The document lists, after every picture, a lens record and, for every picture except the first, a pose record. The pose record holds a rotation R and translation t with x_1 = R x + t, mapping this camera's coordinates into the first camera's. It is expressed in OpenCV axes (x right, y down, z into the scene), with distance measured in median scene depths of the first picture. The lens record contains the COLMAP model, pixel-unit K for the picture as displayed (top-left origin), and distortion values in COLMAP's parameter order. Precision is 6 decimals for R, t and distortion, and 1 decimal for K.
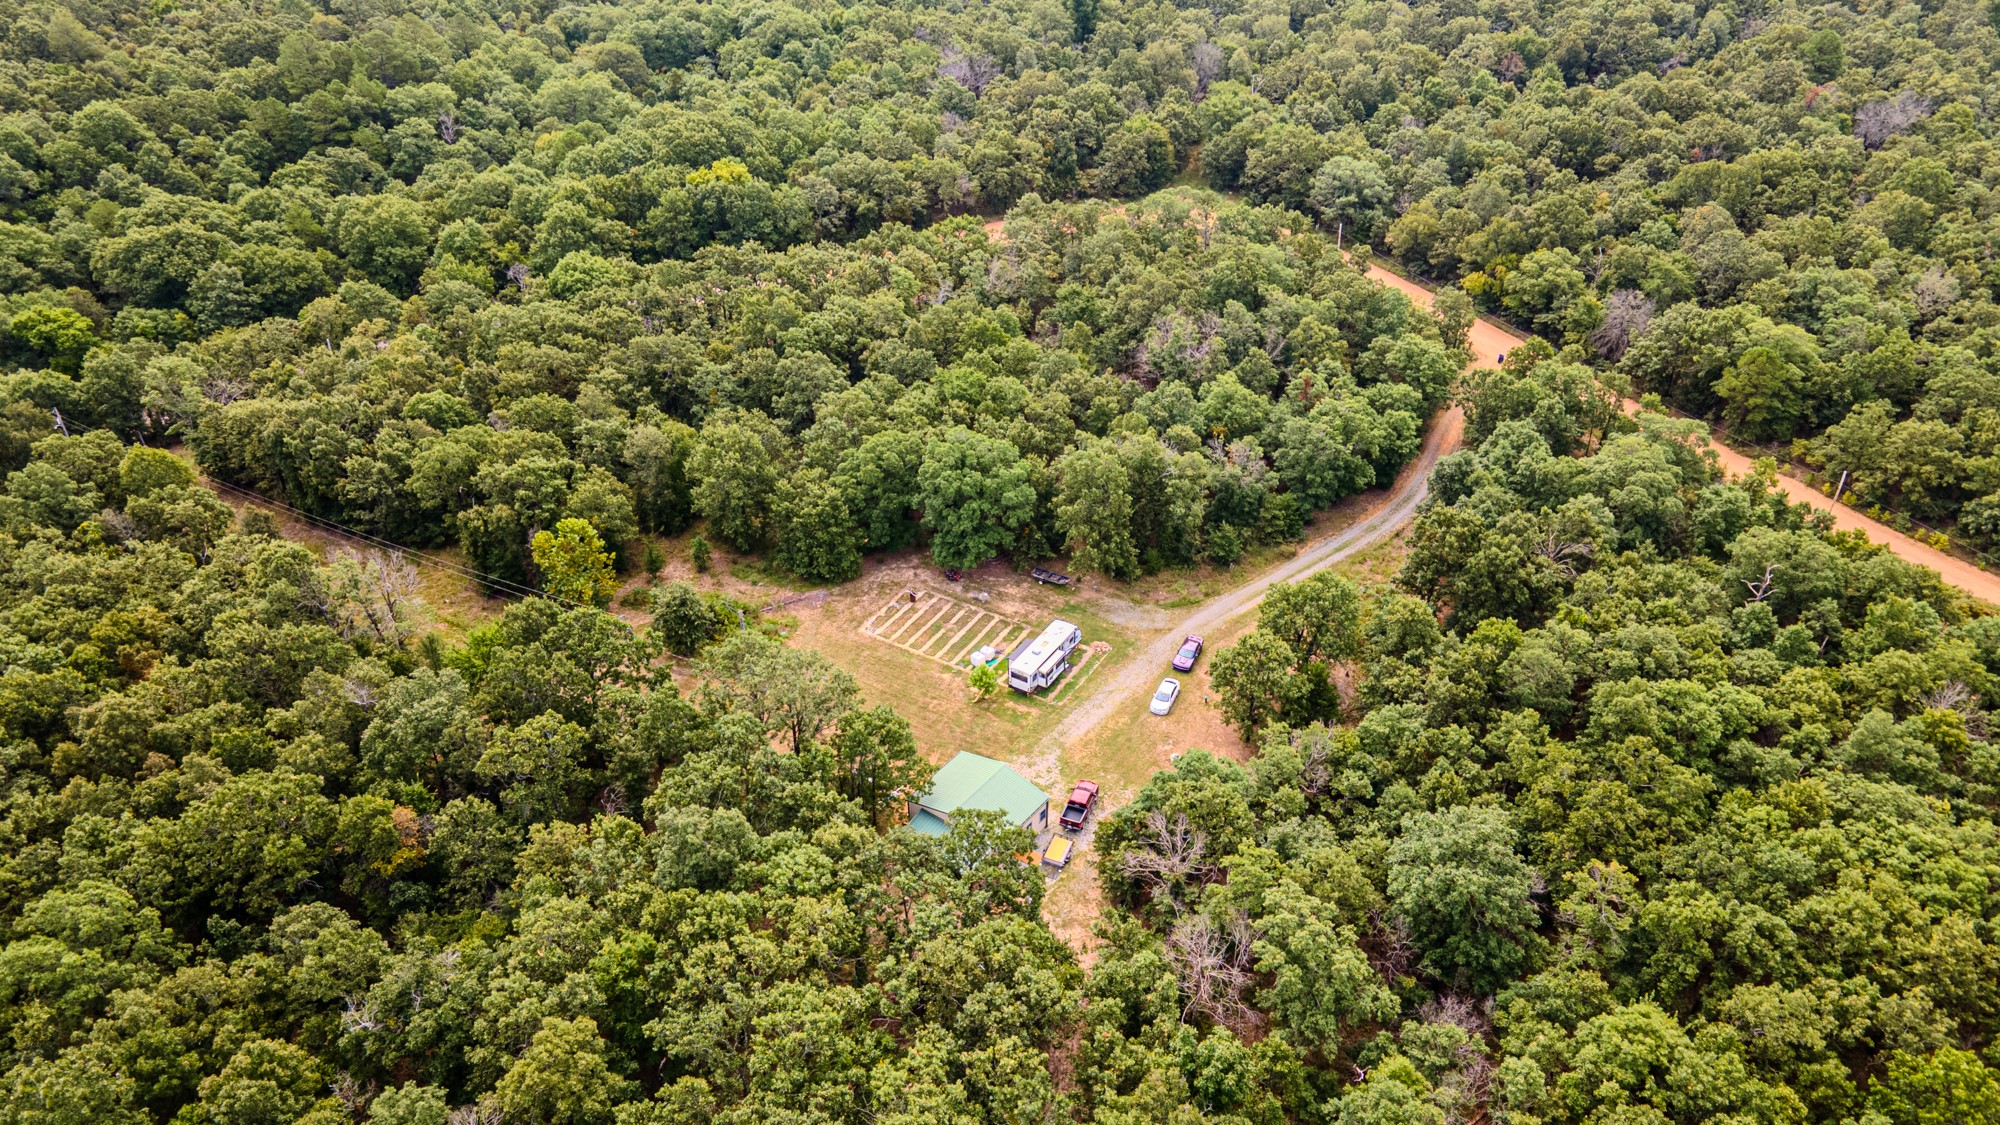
lens RADIAL K [[1419.1, 0, 1000.0], [0, 1419.1, 562.5], [0, 0, 1]] dist [-0.010147, 0.068415]
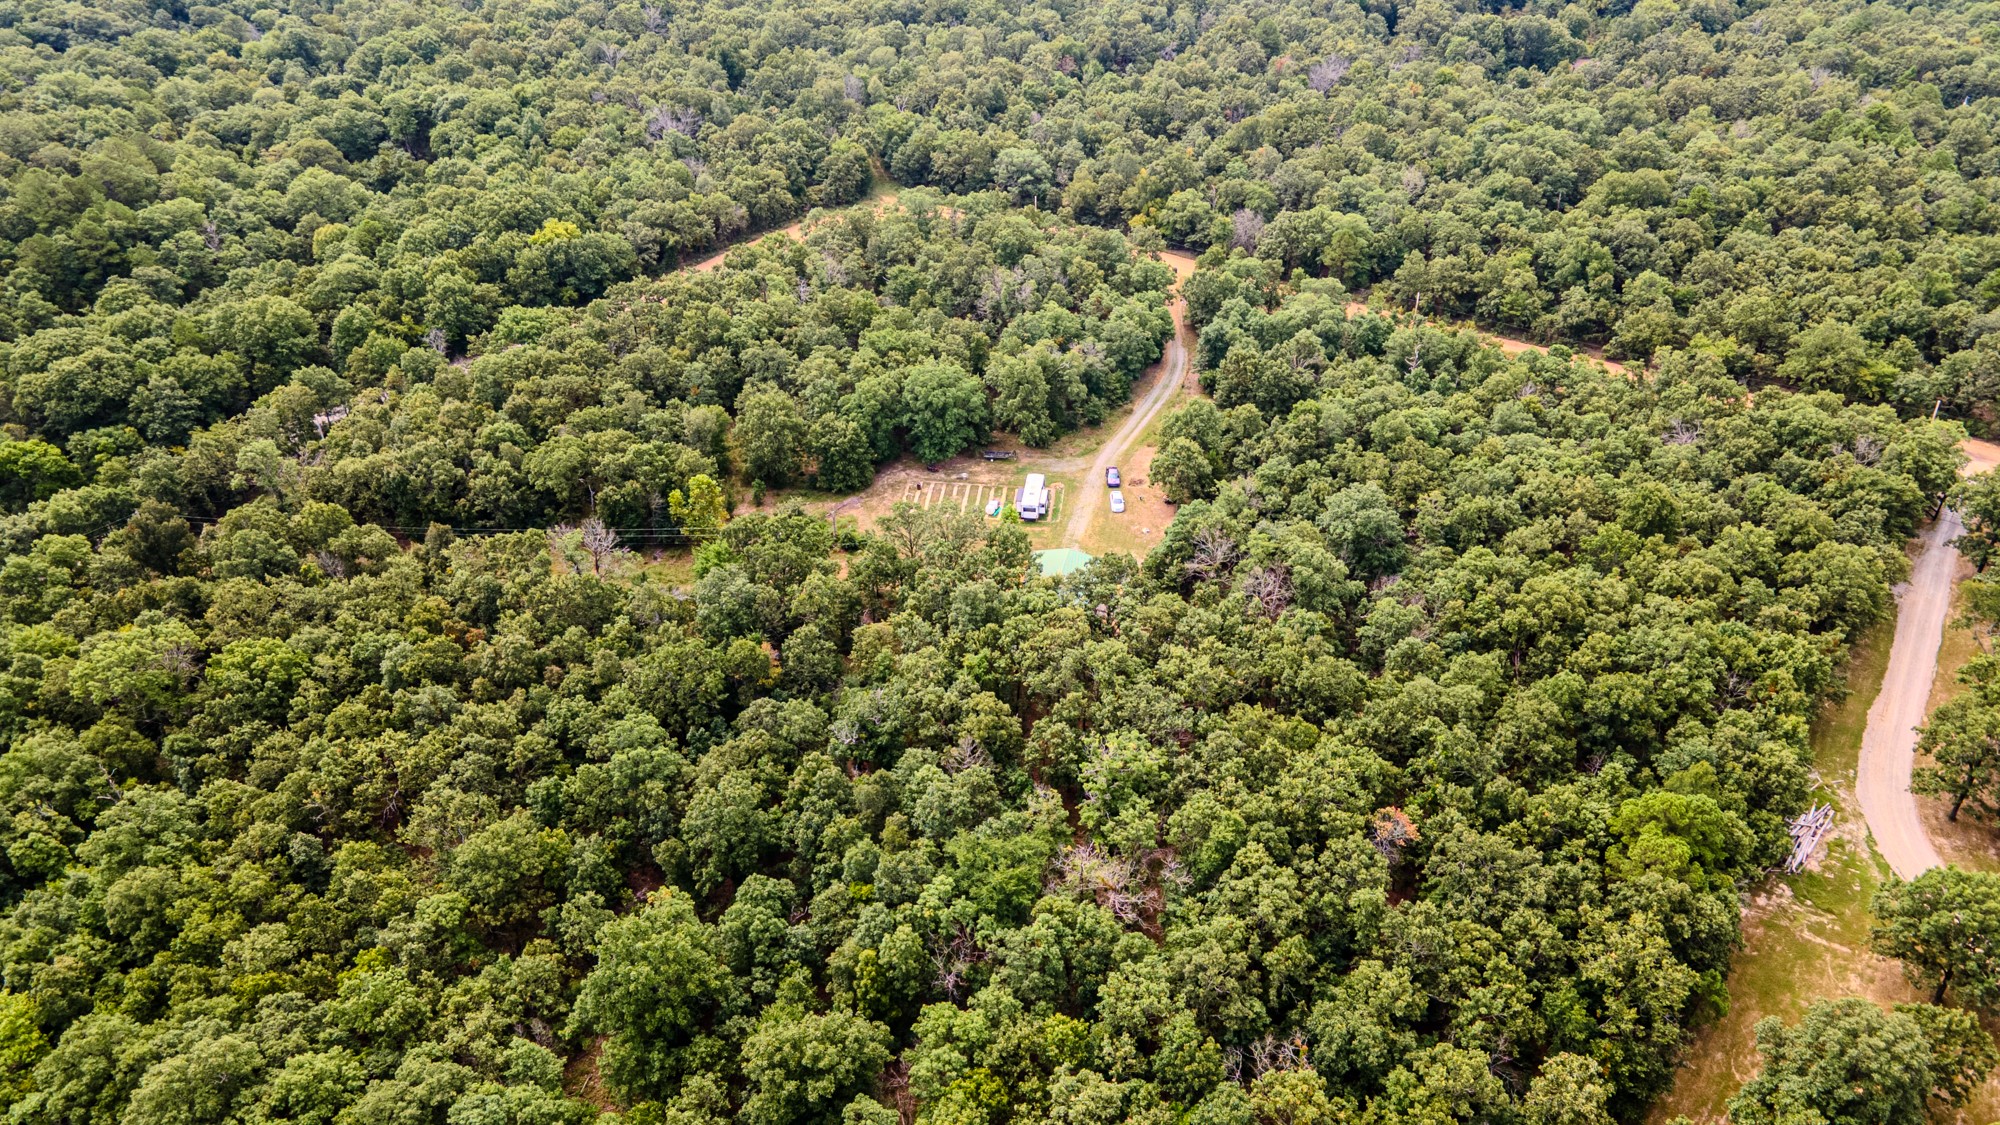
lens RADIAL K [[1419.1, 0, 1000.0], [0, 1419.1, 562.5], [0, 0, 1]] dist [-0.010147, 0.068415]
pose [[0.910510, -0.235837, 0.339637, -0.382355], [0.239062, 0.970444, 0.032971, 0.055626], [-0.337374, 0.051174, 0.939979, -0.281798]]
